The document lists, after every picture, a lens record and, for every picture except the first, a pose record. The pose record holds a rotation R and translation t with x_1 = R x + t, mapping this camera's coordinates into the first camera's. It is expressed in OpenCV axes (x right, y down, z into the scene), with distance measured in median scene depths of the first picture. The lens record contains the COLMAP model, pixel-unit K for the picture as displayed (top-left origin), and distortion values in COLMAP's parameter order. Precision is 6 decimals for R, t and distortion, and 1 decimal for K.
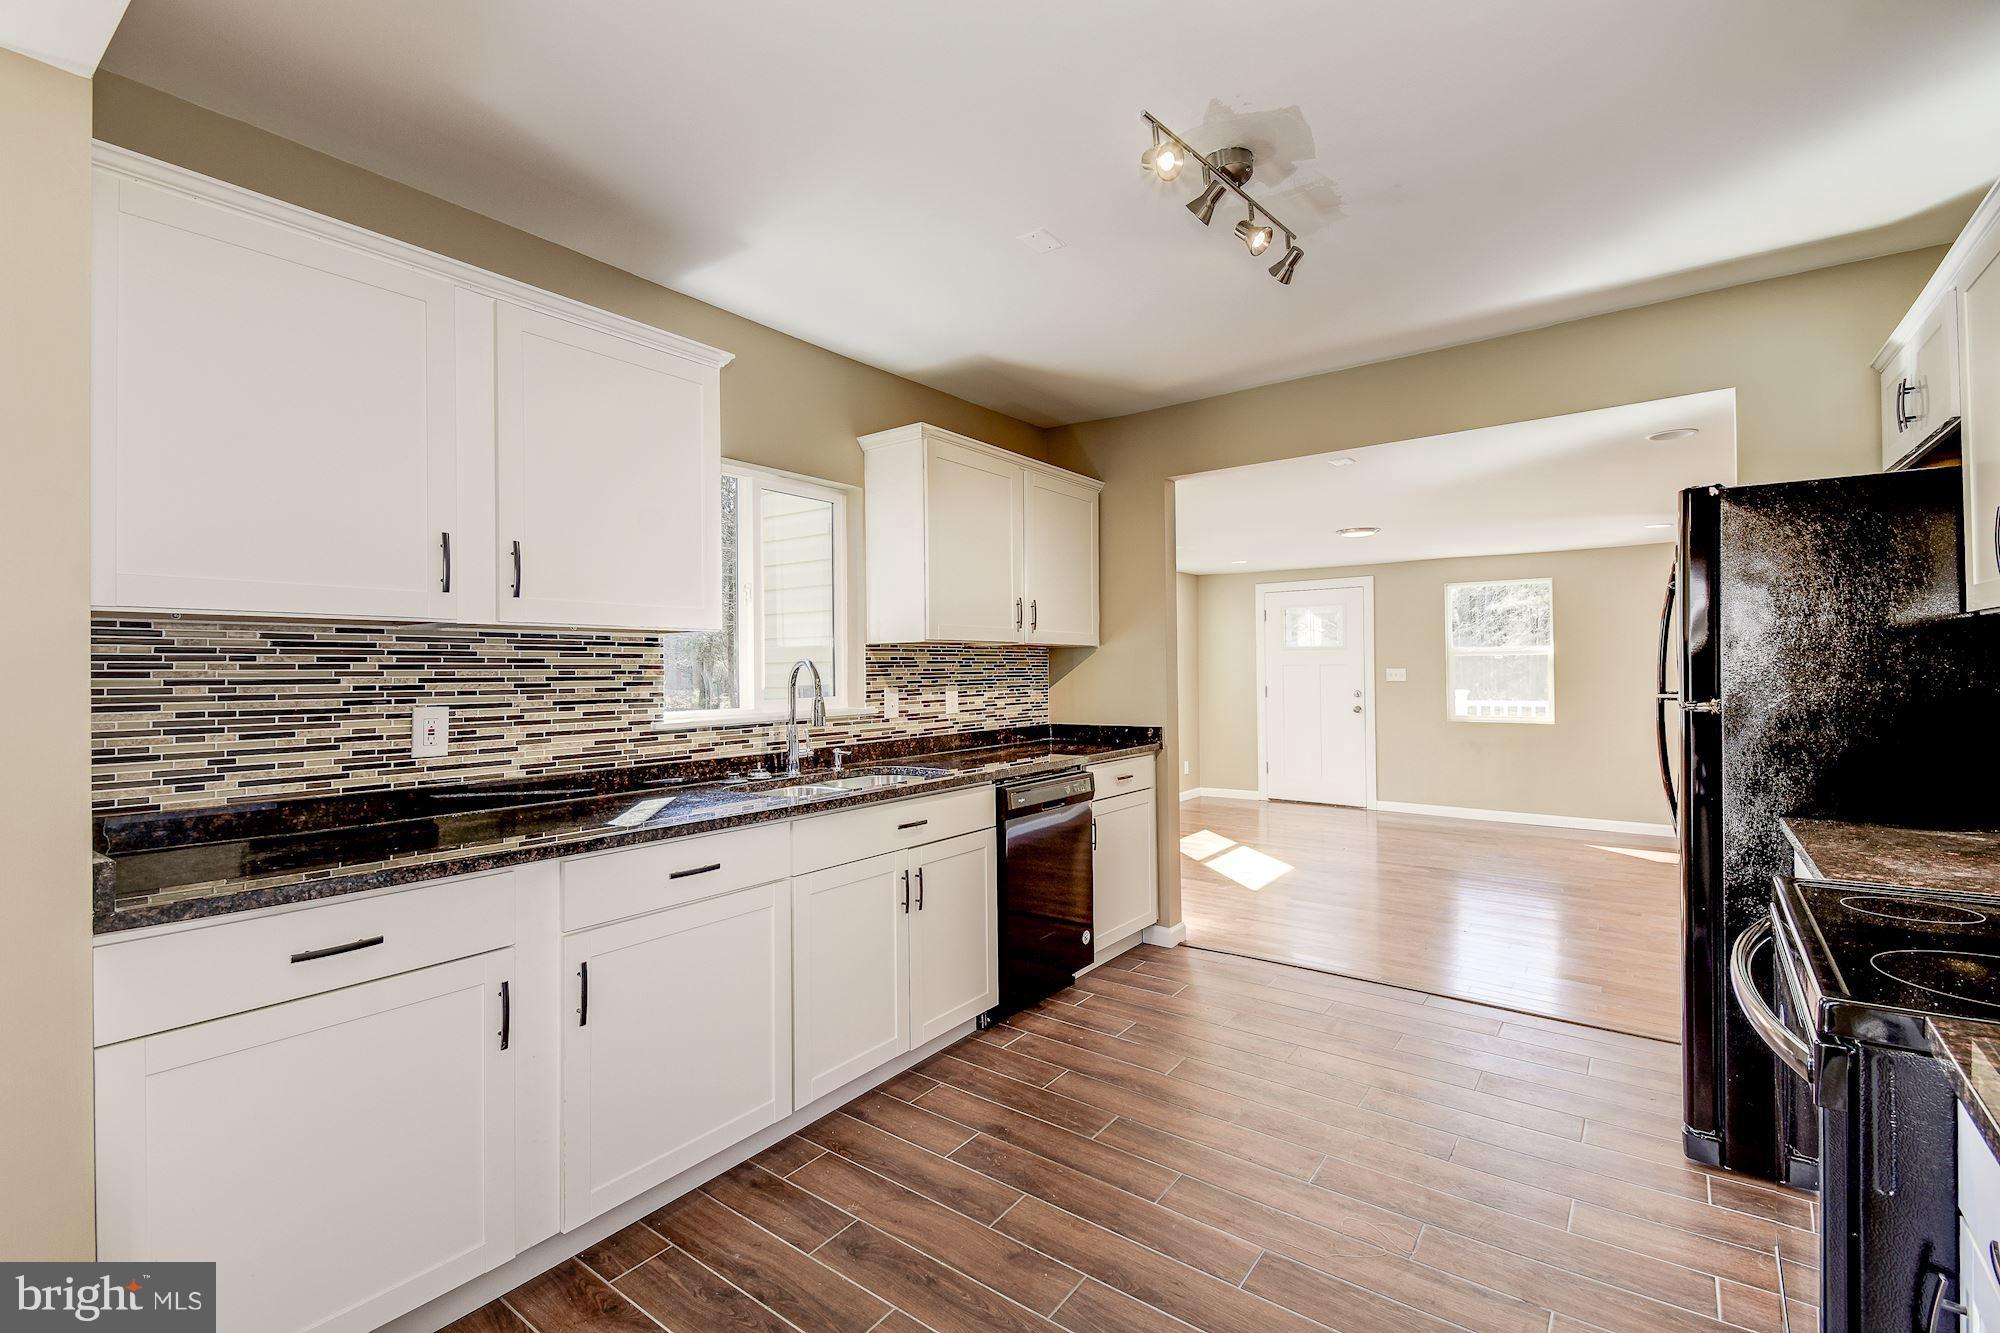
lens RADIAL K [[877.6, 0, 969.6], [0, 877.6, 660.2], [0, 0, 1]] dist [0.022586, -0.004489]
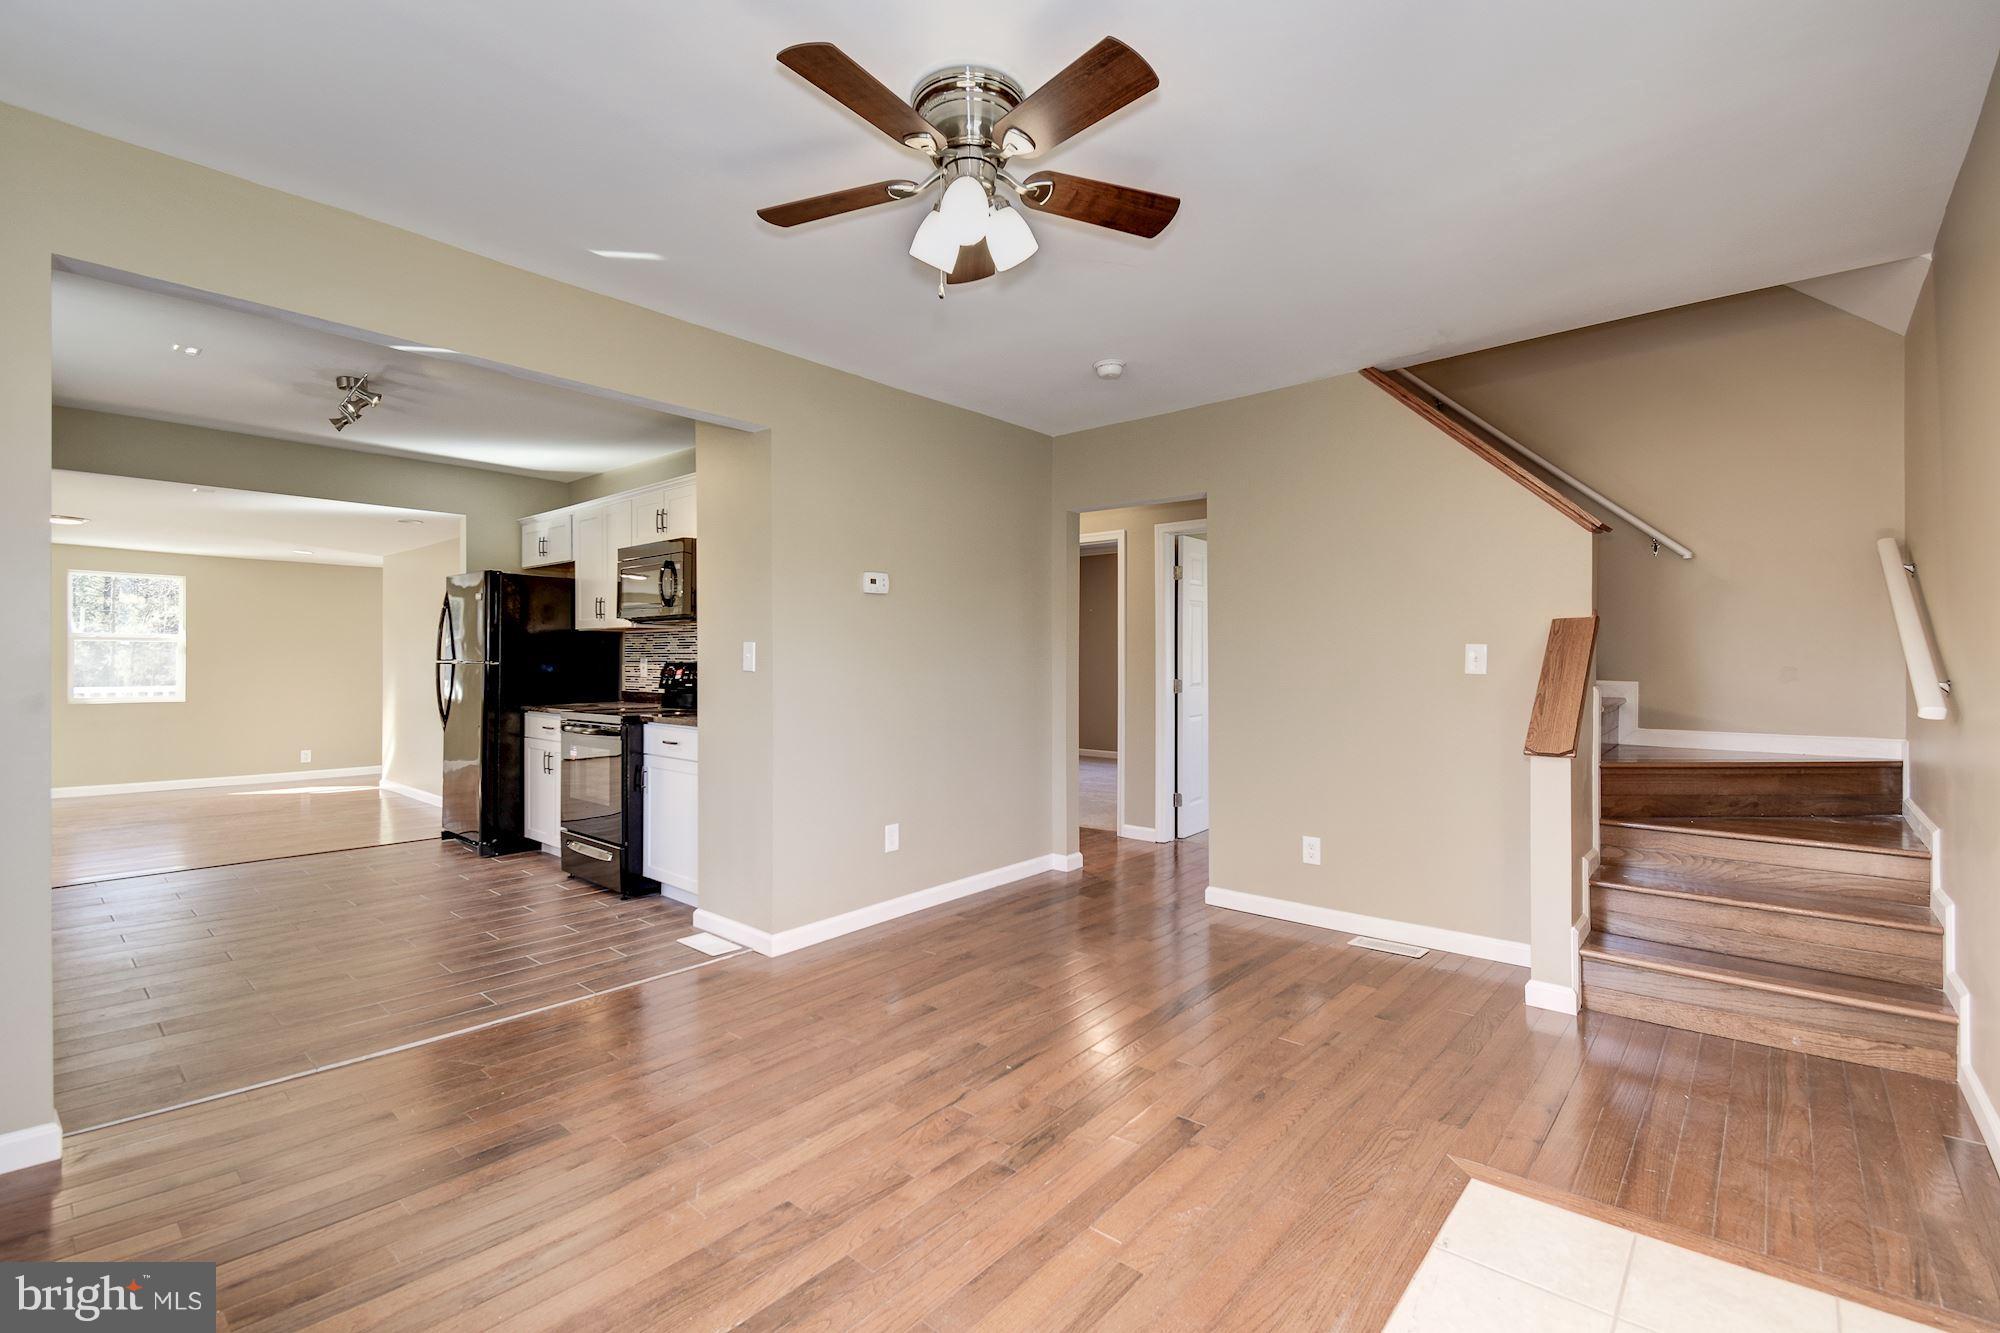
lens RADIAL K [[877.6, 0, 1005.6], [0, 877.6, 655.7], [0, 0, 1]] dist [0.022586, -0.004489]
pose [[0.052026, 0.005496, 0.998631, -1.297840], [-0.000876, 0.999985, -0.005458, 0.041108], [-0.998645, -0.000591, 0.052030, -0.446339]]
